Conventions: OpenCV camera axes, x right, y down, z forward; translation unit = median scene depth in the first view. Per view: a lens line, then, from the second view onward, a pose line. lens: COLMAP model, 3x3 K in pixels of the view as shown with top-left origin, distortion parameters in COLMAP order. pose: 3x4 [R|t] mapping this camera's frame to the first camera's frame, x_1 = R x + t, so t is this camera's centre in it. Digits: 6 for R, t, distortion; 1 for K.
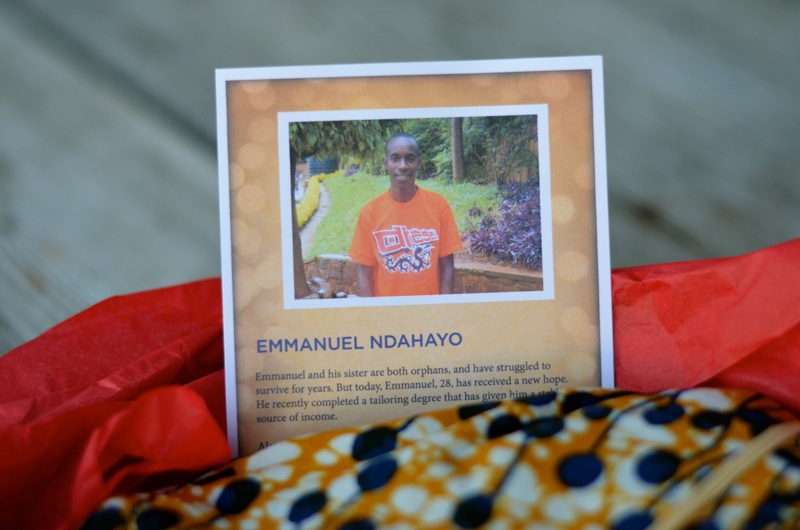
lens RADIAL K [[1746.2, 0, 400.0], [0, 1746.2, 265.0], [0, 0, 1]] dist [-0.108760, 0.056138]
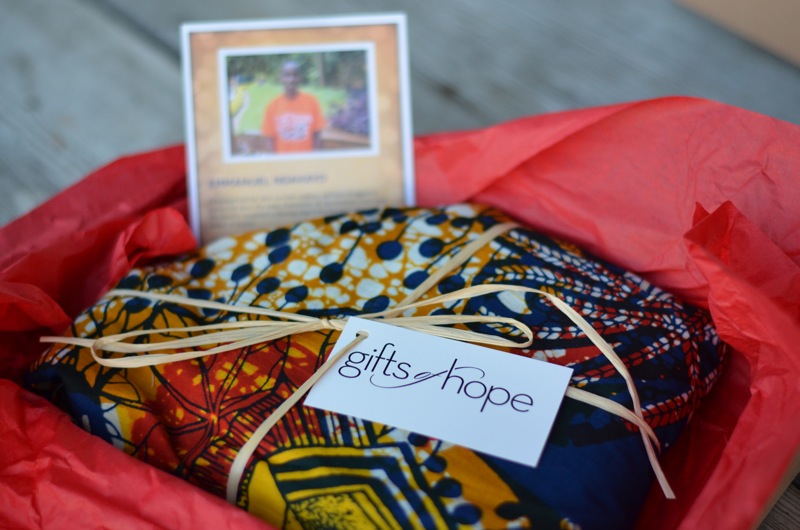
lens RADIAL K [[1746.2, 0, 400.0], [0, 1746.2, 265.0], [0, 0, 1]] dist [-0.108760, 0.056138]
pose [[0.997923, -0.016039, 0.062391, -0.001294], [0.009156, 0.993992, 0.109074, -0.063230], [-0.063766, -0.108276, 0.992074, -0.777553]]
